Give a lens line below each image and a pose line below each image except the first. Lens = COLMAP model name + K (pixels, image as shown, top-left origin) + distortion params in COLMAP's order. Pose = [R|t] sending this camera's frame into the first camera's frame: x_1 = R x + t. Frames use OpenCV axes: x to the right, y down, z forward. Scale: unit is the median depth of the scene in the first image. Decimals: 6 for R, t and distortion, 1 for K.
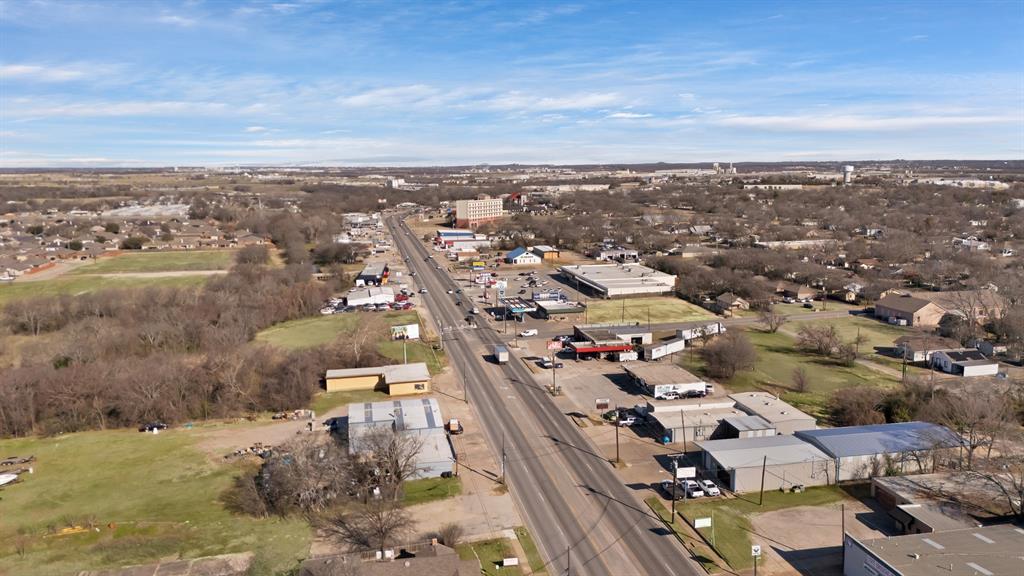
lens RADIAL K [[778.1, 0, 512.0], [0, 778.1, 288.0], [0, 0, 1]] dist [0.102161, -0.130885]
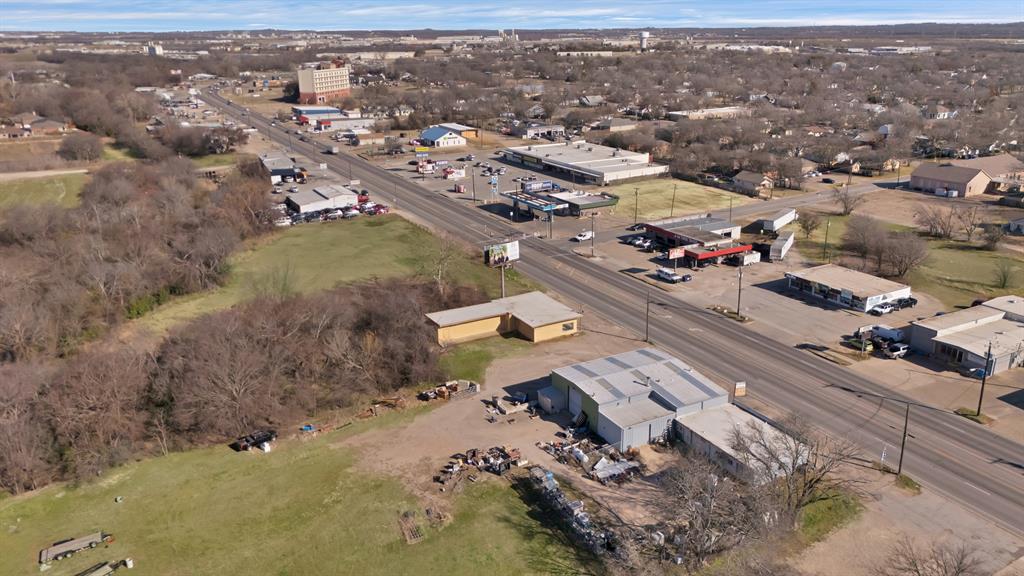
lens RADIAL K [[778.1, 0, 512.0], [0, 778.1, 288.0], [0, 0, 1]] dist [0.102161, -0.130885]
pose [[0.955532, -0.092040, 0.280155, -0.340855], [0.046522, 0.985196, 0.164997, -0.031774], [-0.291194, -0.144627, 0.945669, 0.289322]]
